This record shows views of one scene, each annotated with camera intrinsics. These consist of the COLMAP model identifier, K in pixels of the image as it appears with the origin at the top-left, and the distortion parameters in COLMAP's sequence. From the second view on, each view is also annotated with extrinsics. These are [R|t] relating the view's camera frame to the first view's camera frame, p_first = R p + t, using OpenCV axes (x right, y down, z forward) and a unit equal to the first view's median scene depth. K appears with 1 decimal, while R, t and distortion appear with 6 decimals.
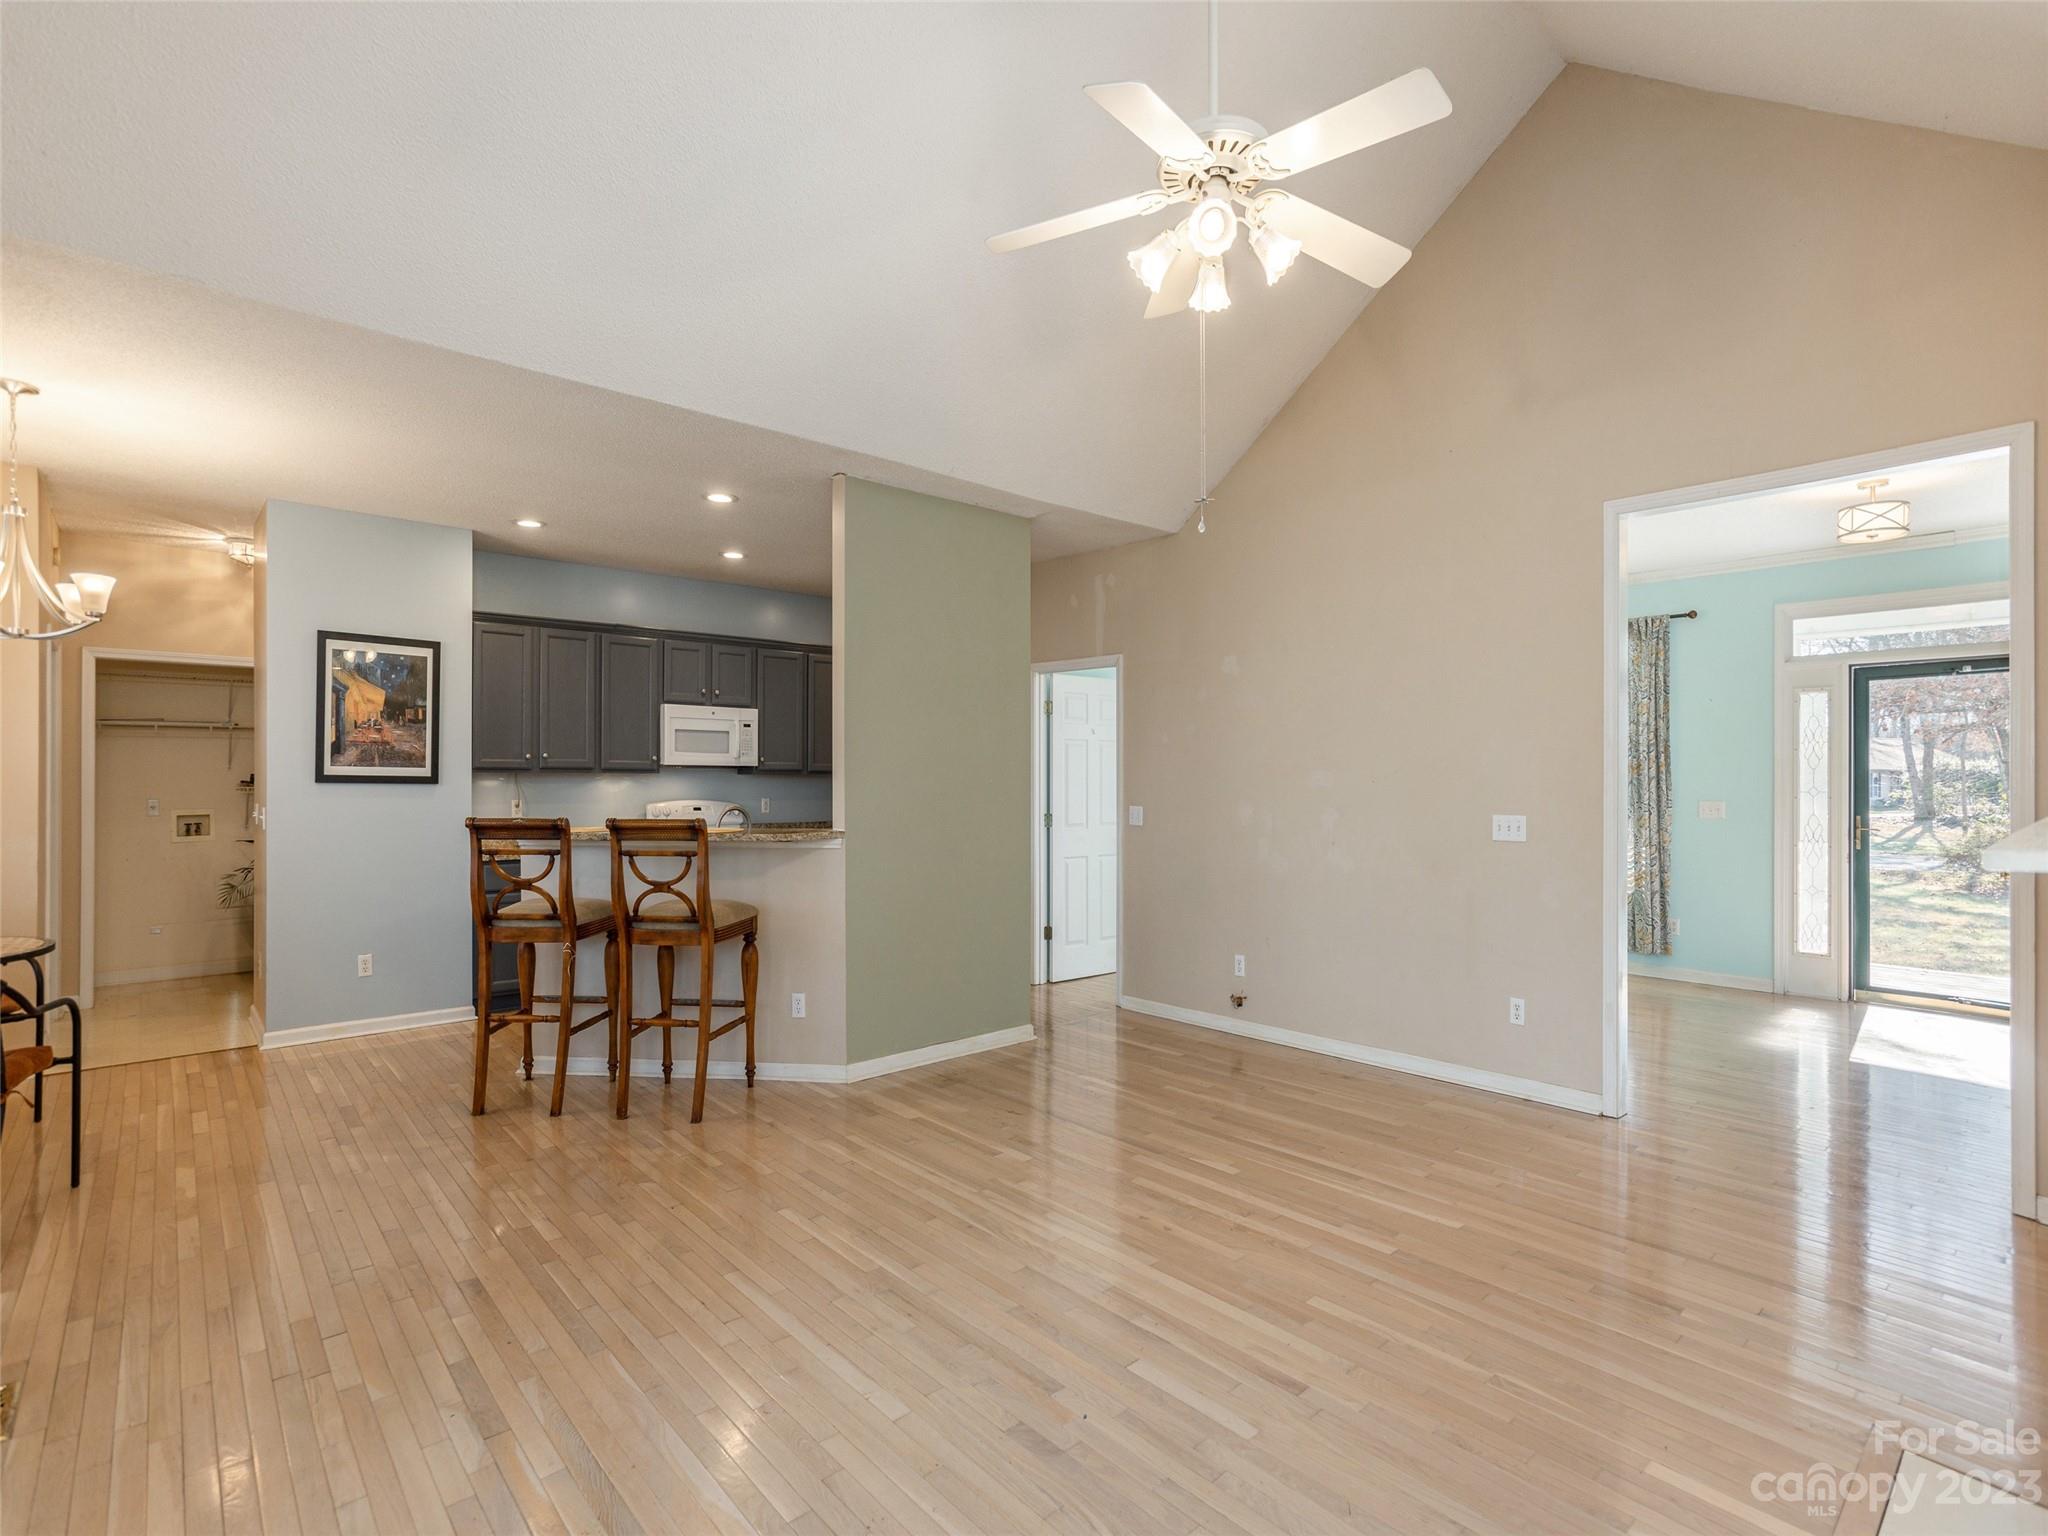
lens RADIAL K [[986.9, 0, 1014.5], [0, 986.9, 777.3], [0, 0, 1]] dist [-0.014500, 0.008374]
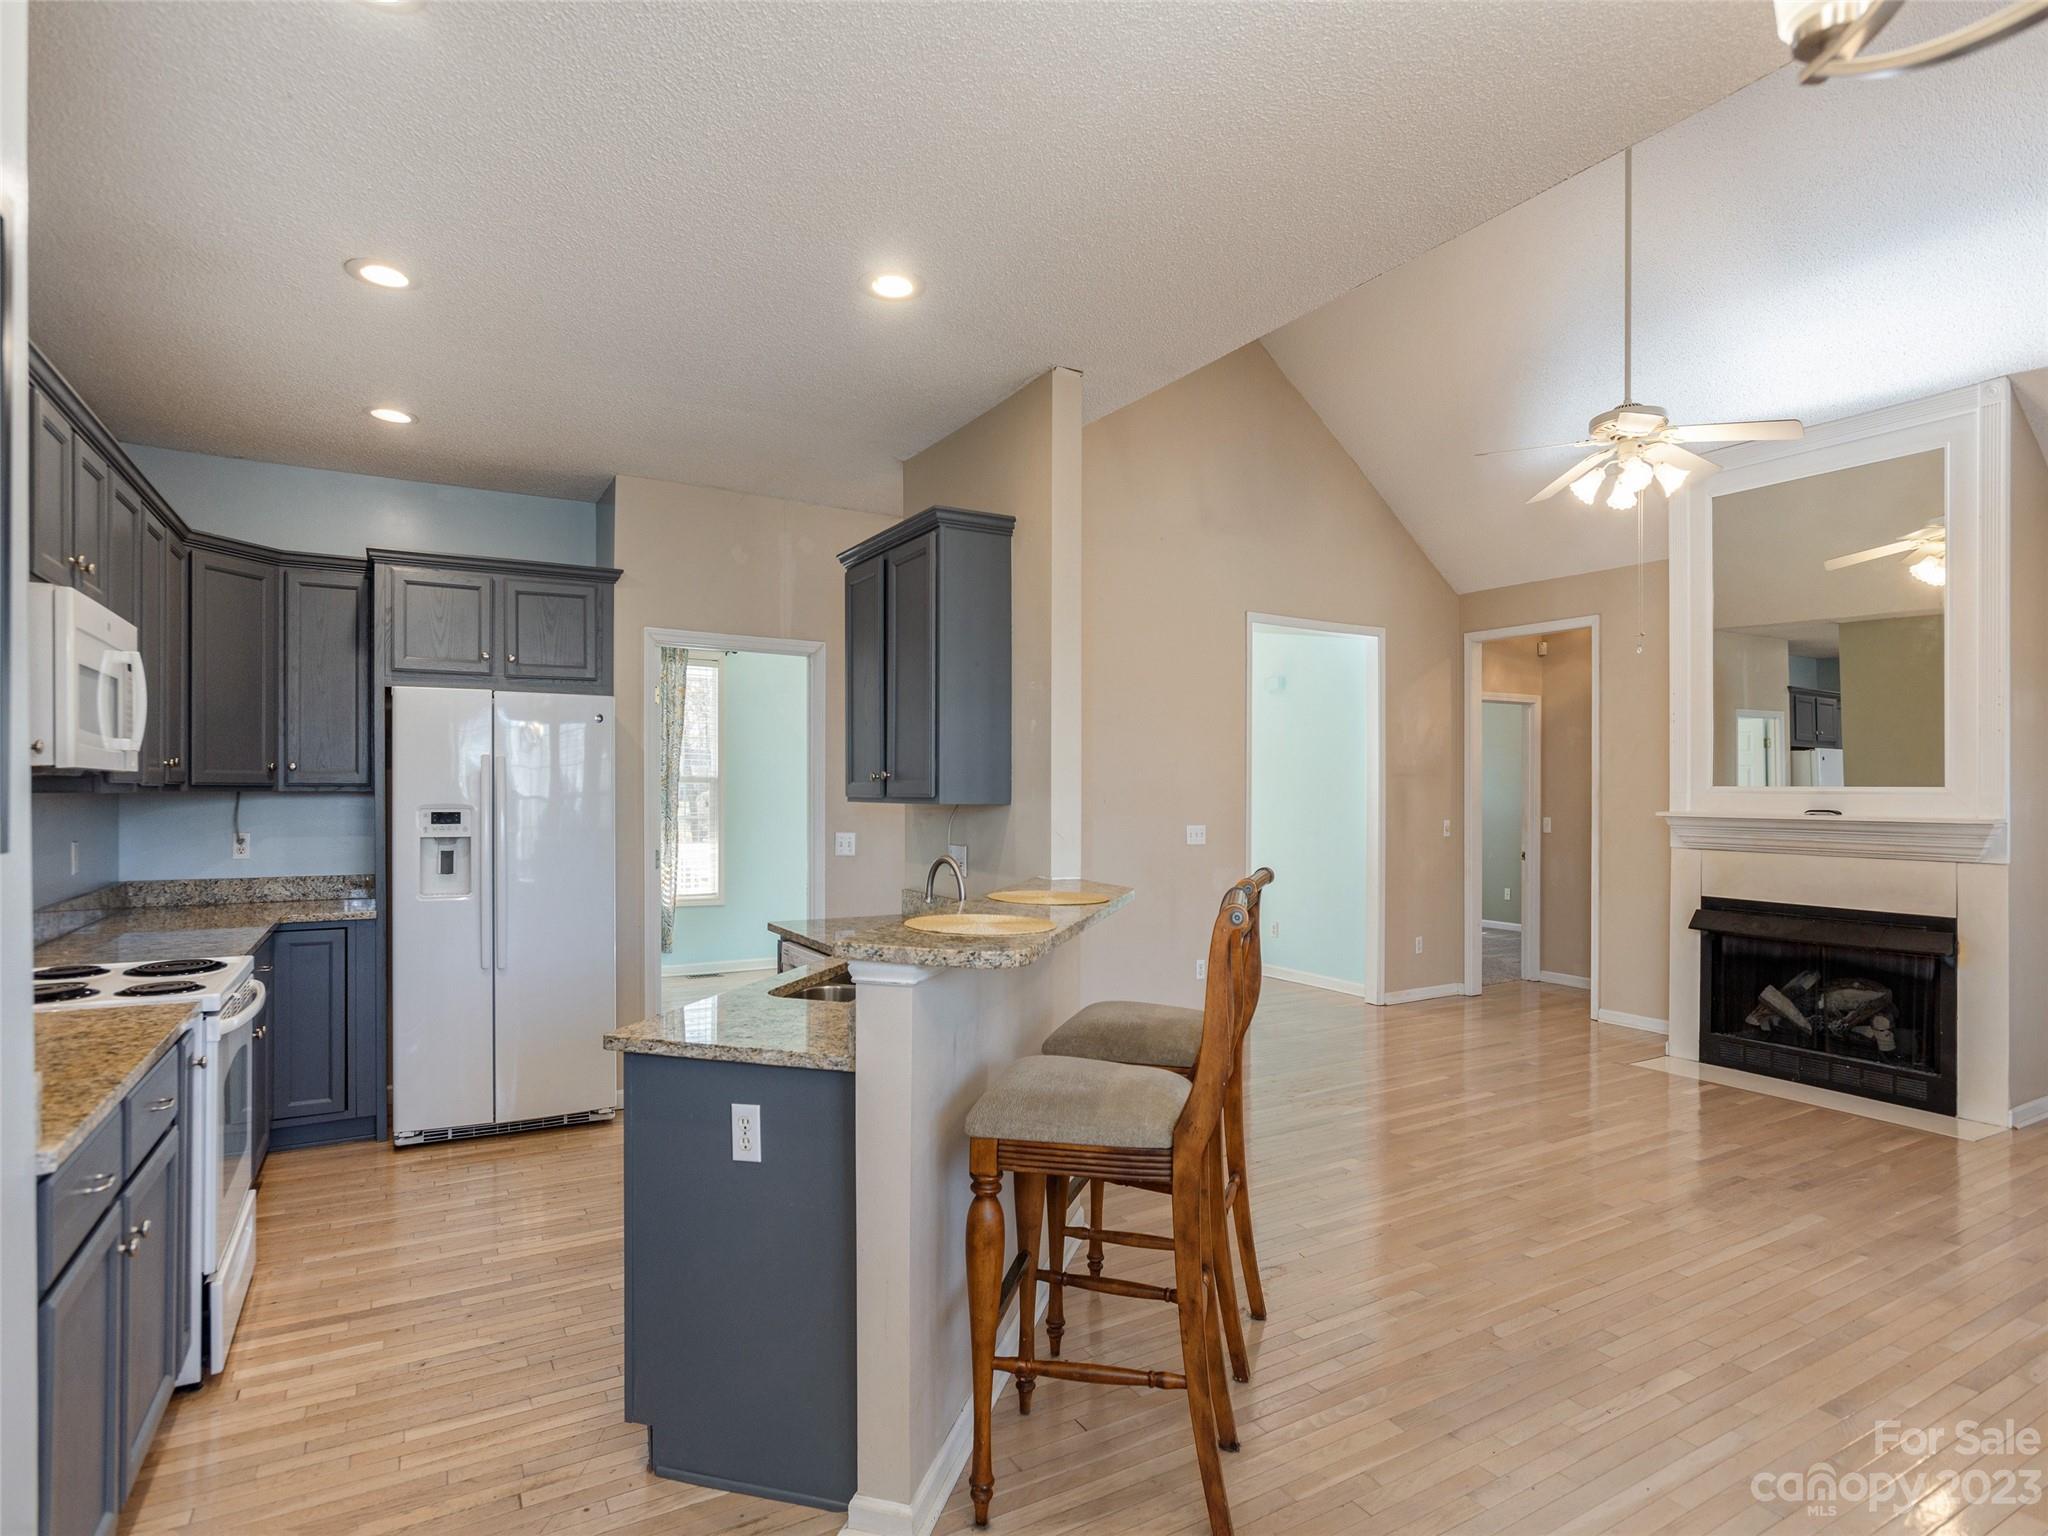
lens RADIAL K [[1064.0, 0, 1065.6], [0, 1064.0, 797.1], [0, 0, 1]] dist [0.018230, 0.009600]
pose [[0.172894, -0.005261, 0.984926, -1.015990], [-0.006387, 0.999959, 0.006462, -0.010376], [-0.984920, -0.007408, 0.172854, 0.954845]]
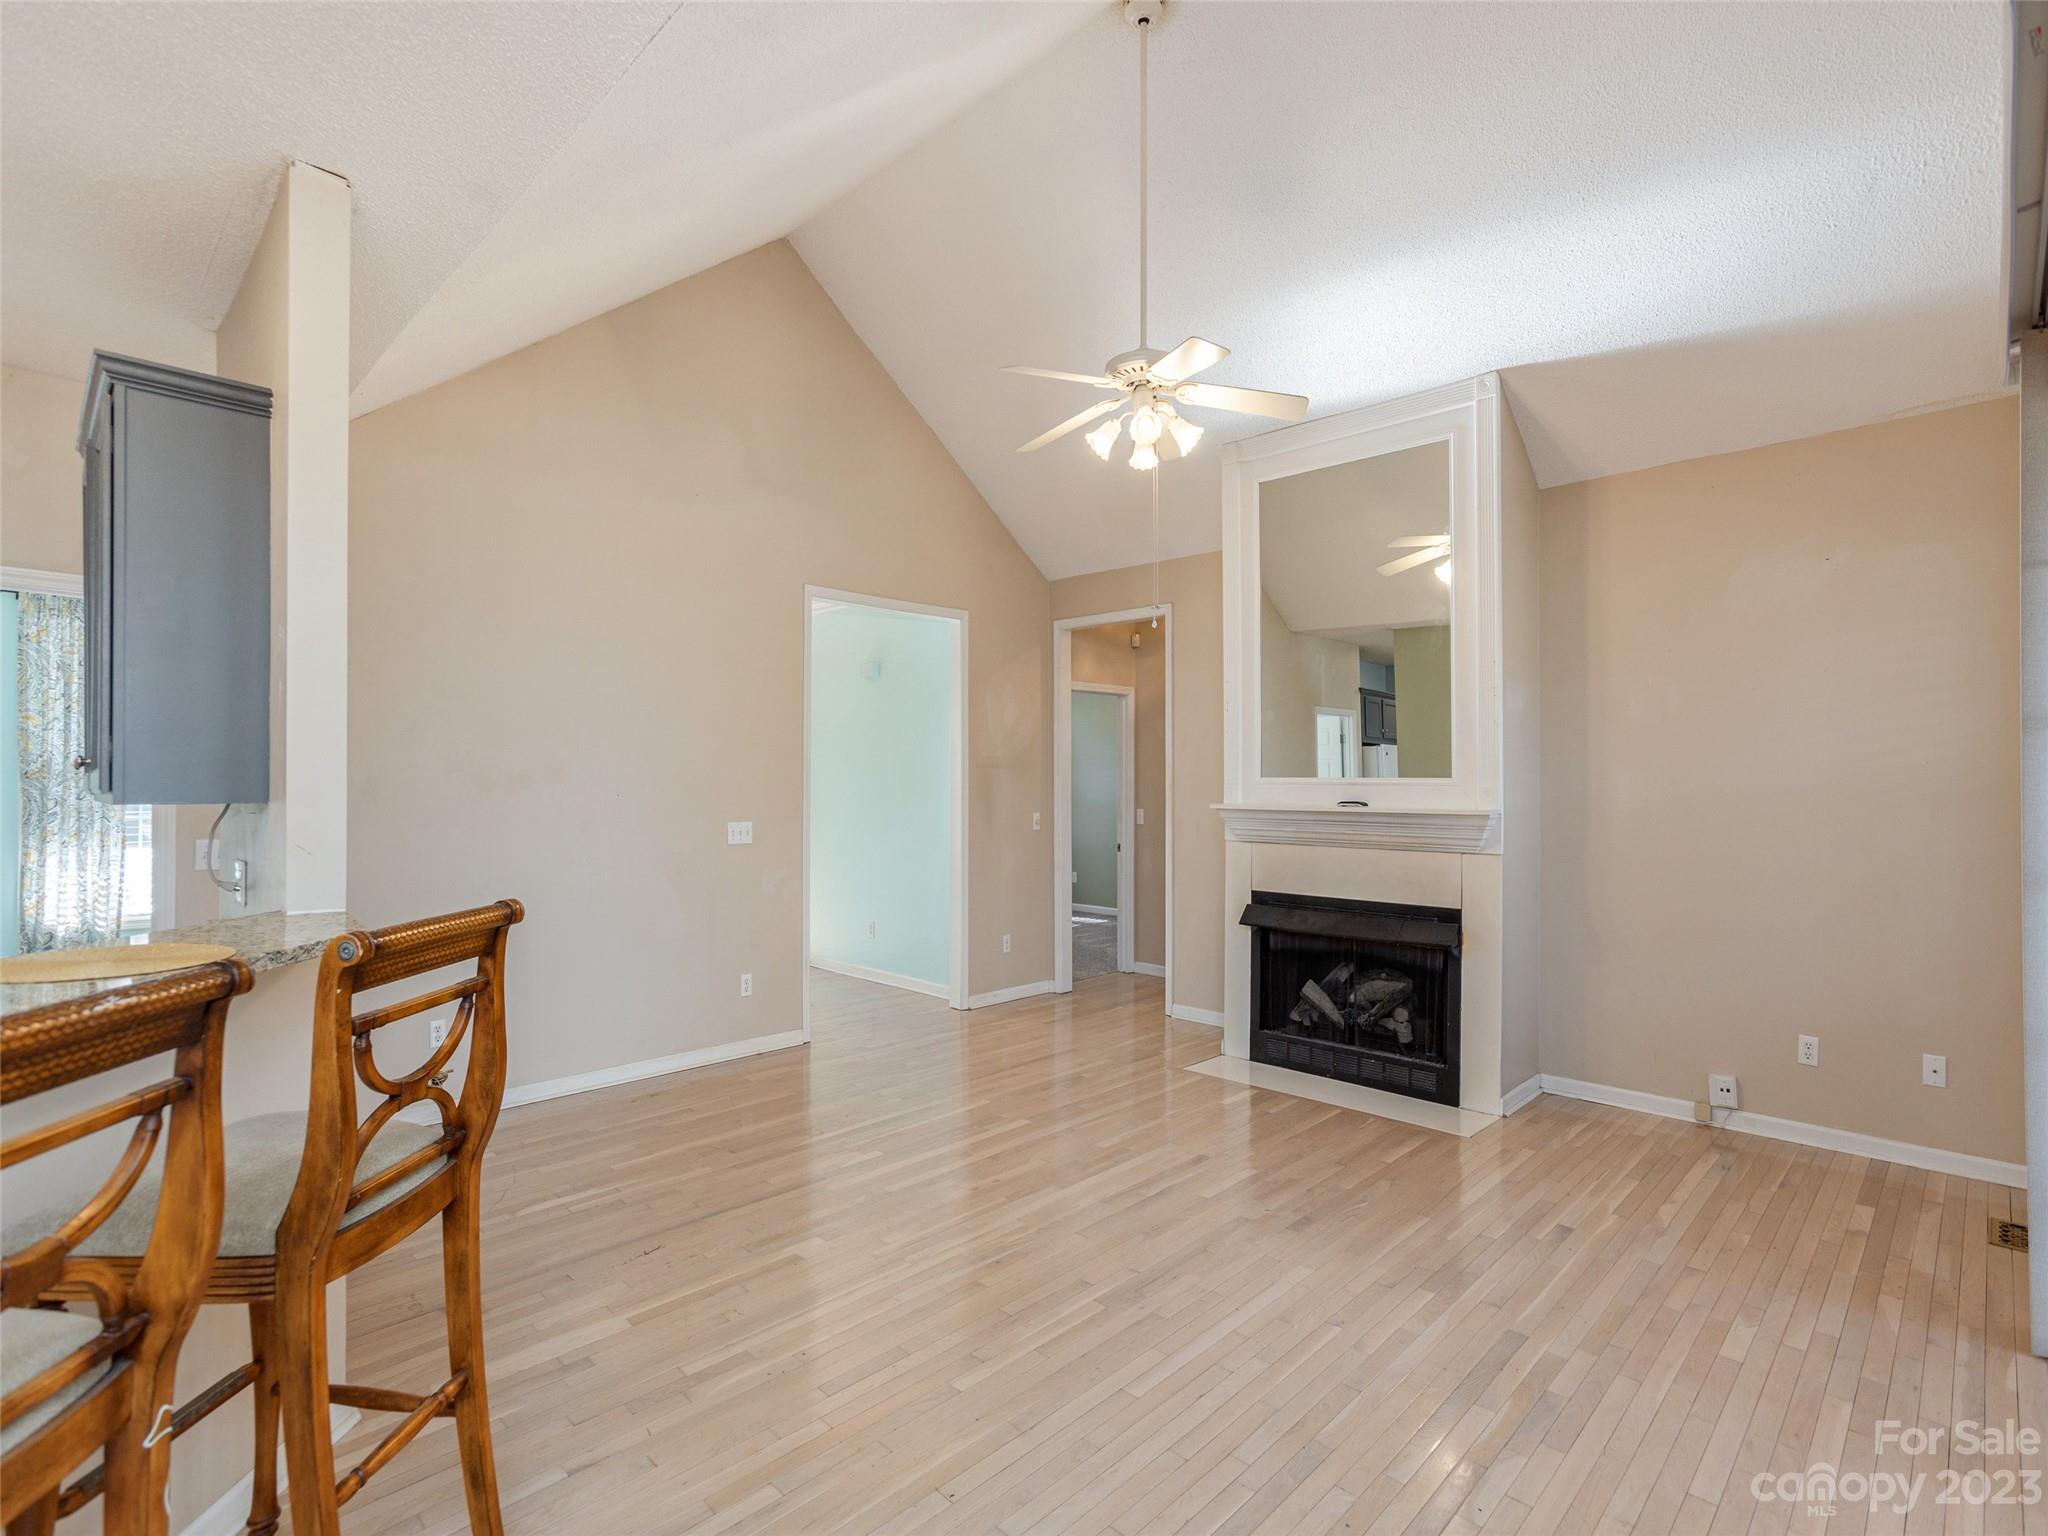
lens RADIAL K [[986.9, 0, 1030.5], [0, 986.9, 789.6], [0, 0, 1]] dist [-0.014500, 0.008374]
pose [[-0.068334, -0.005079, 0.997650, -0.734715], [-0.004656, 0.999978, 0.004772, -0.010411], [-0.997652, -0.004319, -0.068356, 0.751014]]
